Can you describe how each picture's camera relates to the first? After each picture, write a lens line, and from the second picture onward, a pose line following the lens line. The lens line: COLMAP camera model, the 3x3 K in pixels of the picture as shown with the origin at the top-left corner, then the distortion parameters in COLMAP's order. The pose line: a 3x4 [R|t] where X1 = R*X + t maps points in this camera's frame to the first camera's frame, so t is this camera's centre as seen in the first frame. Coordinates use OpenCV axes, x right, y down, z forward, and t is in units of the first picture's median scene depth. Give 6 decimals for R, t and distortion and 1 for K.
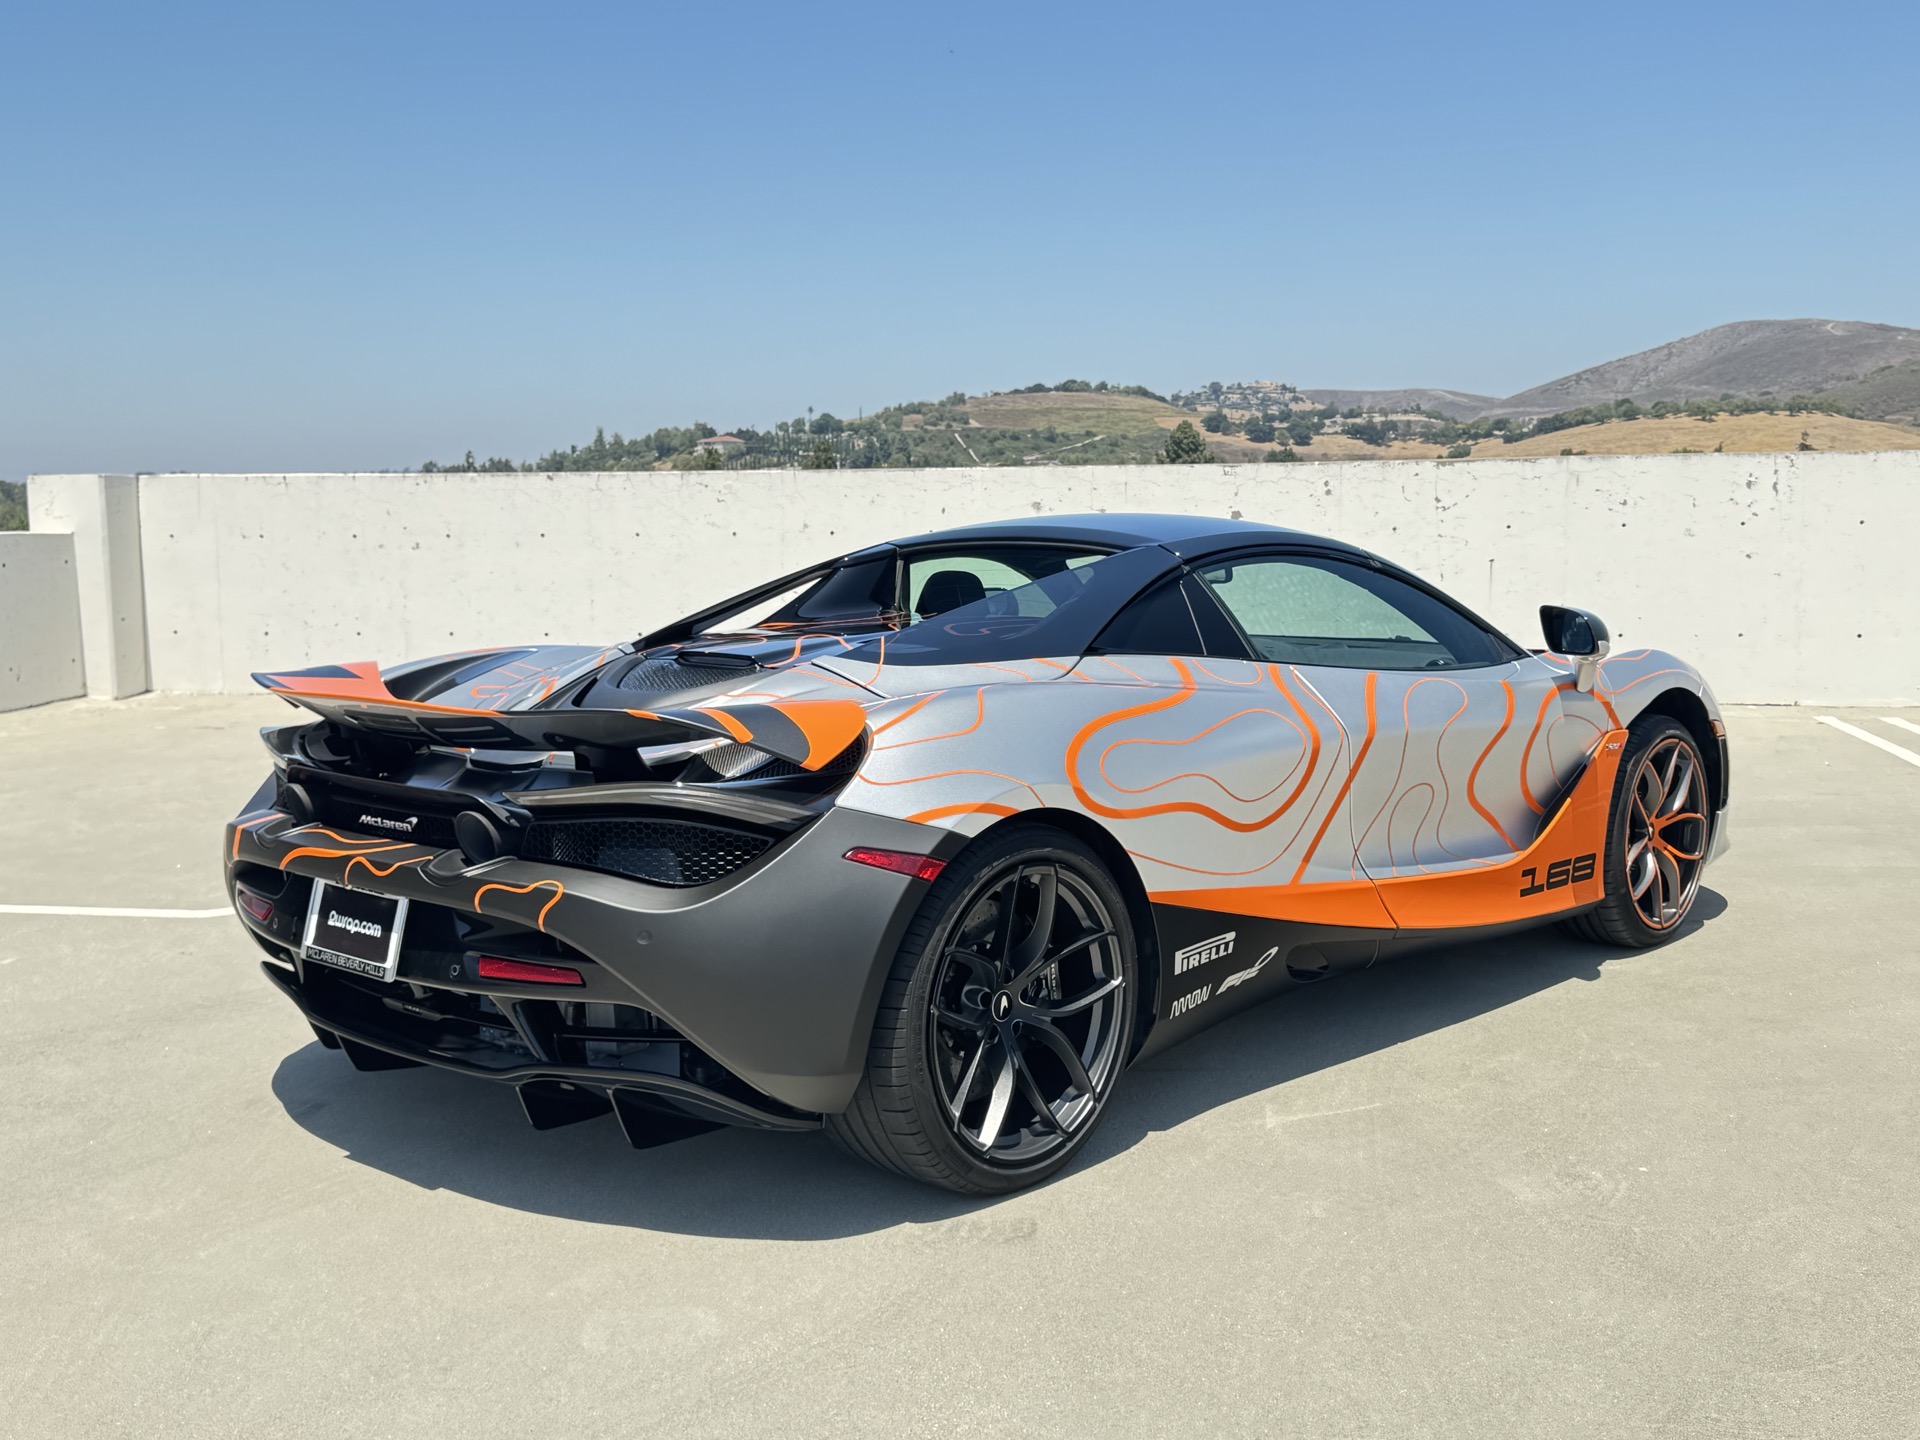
lens RADIAL K [[2020.9, 0, 956.2], [0, 2020.9, 735.1], [0, 0, 1]] dist [0.195883, -0.458574]
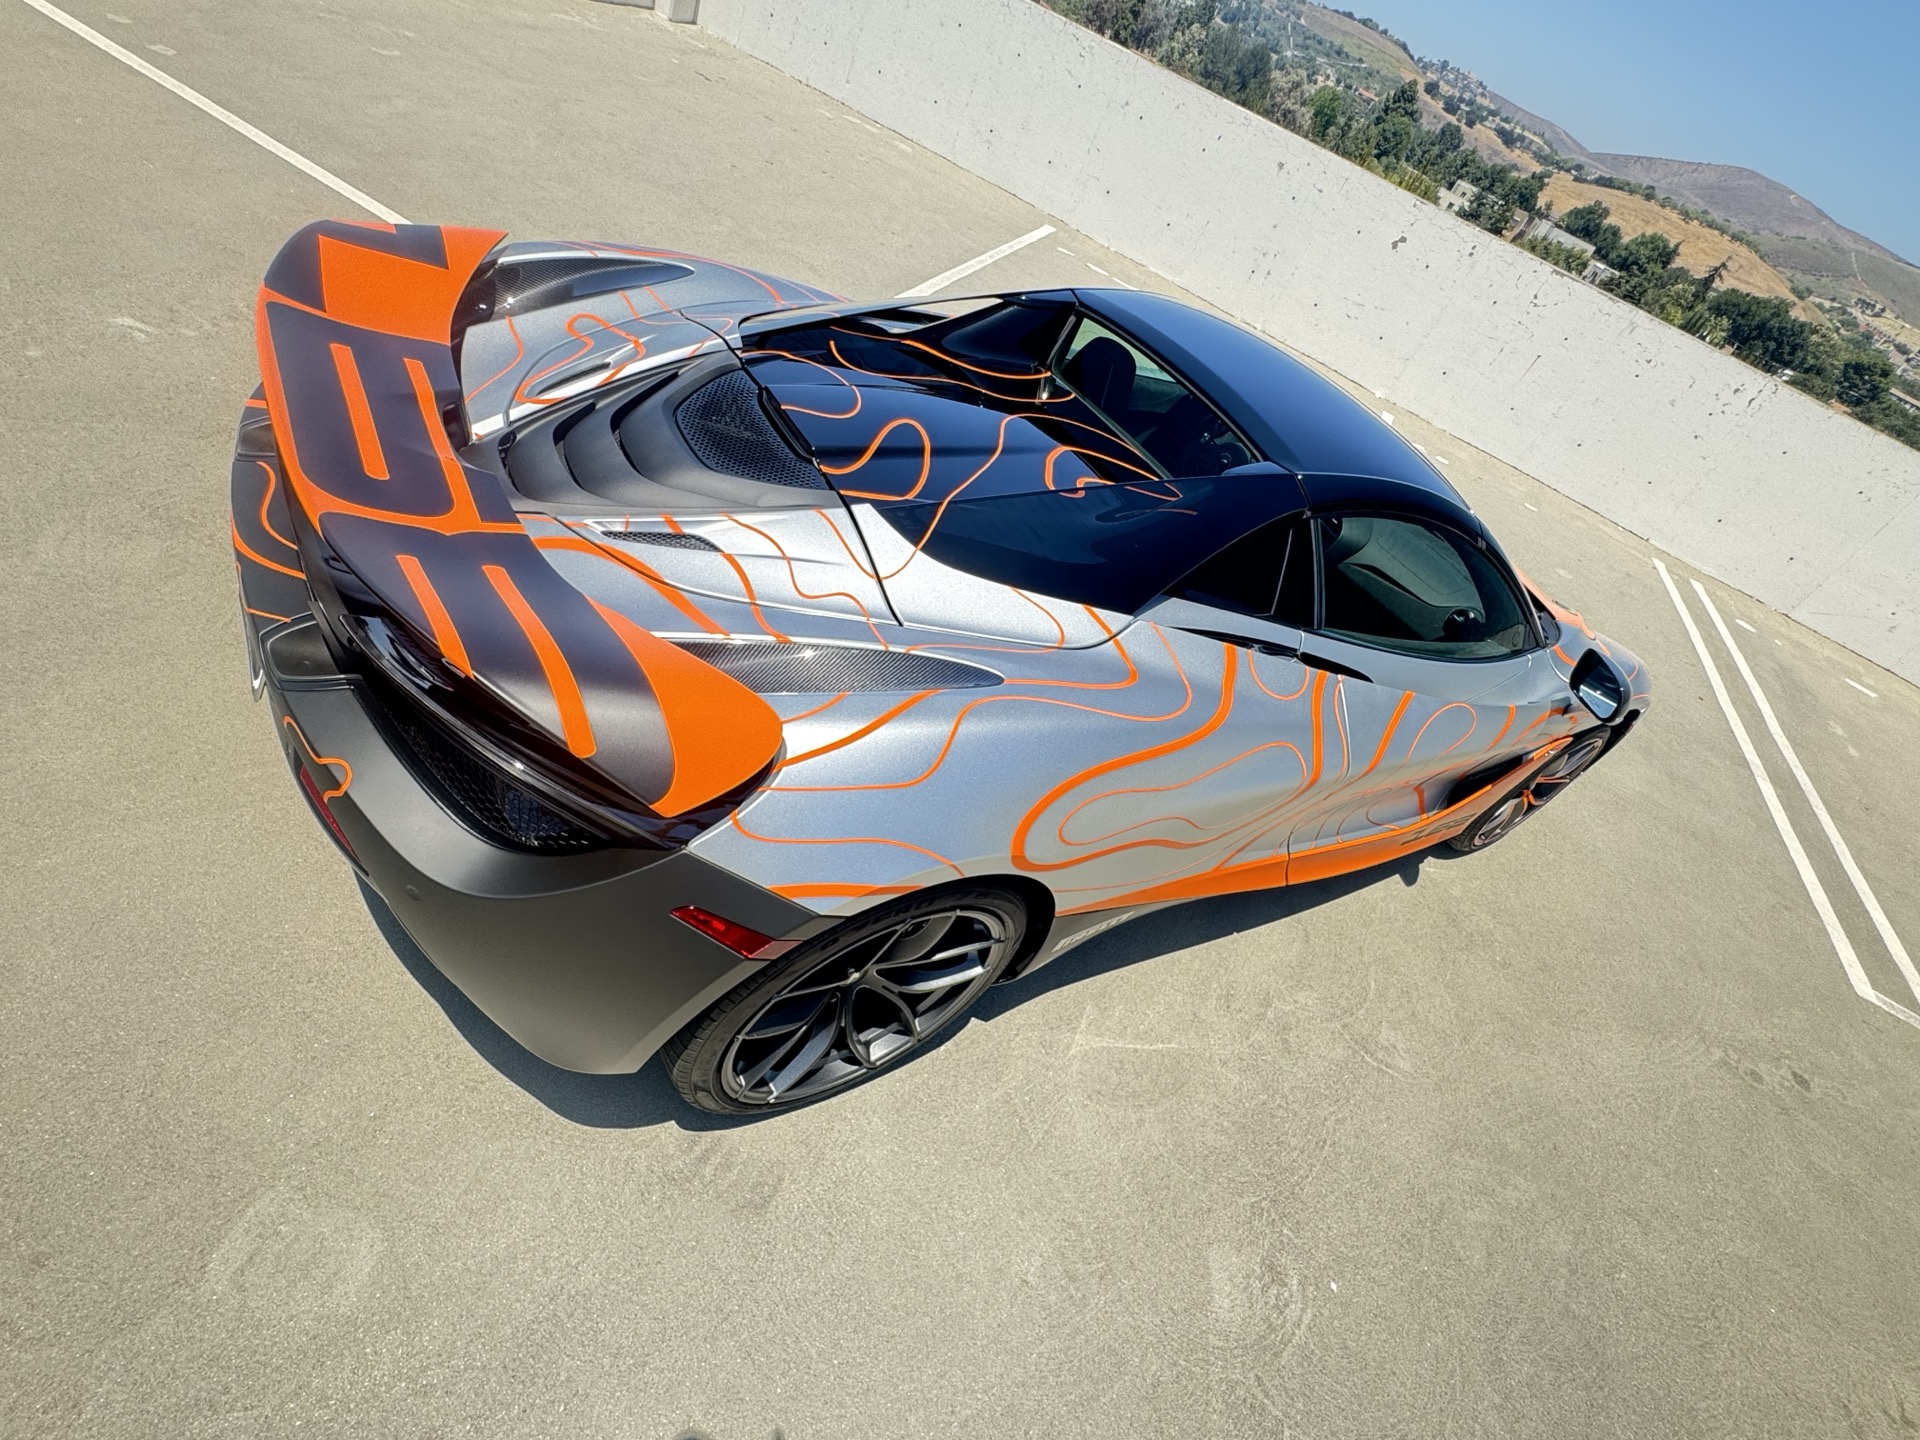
lens RADIAL K [[969.0, 0, 957.5], [0, 969.0, 716.9], [0, 0, 1]] dist [-0.004013, -0.000435]
pose [[0.893203, 0.449377, 0.015789, 0.004348], [-0.395999, 0.769503, 0.501049, -0.199786], [0.213010, -0.453790, 0.865275, 0.618434]]
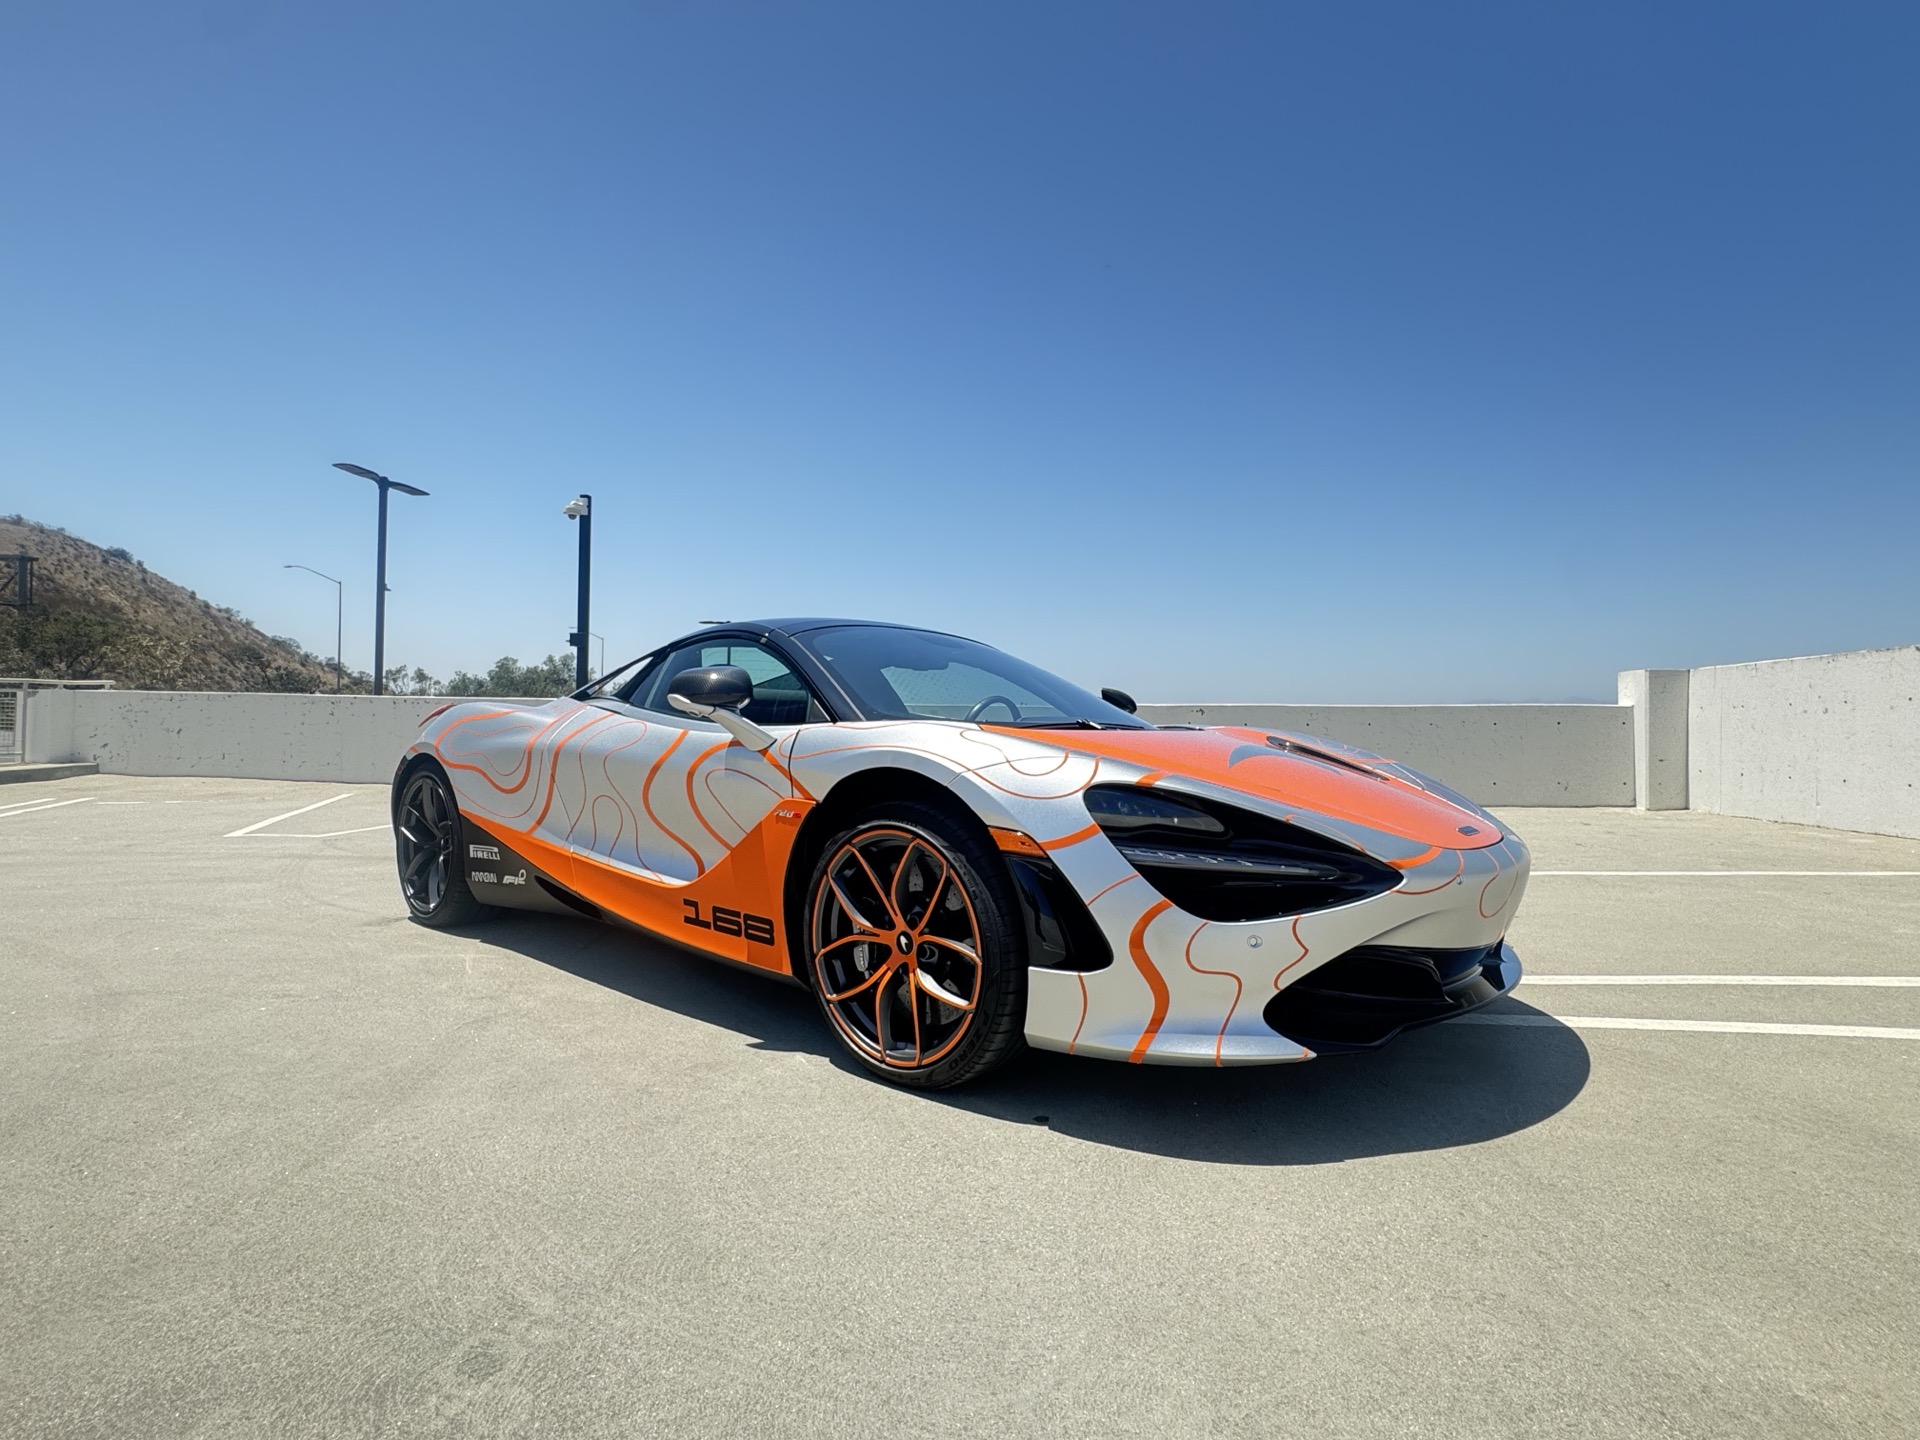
lens RADIAL K [[969.0, 0, 957.5], [0, 969.0, 716.9], [0, 0, 1]] dist [-0.004013, -0.000435]
pose [[0.027121, -0.004956, -0.999620, 1.027375], [-0.119291, 0.992826, -0.008159, -0.059647], [0.992489, 0.119467, 0.026335, 1.411920]]
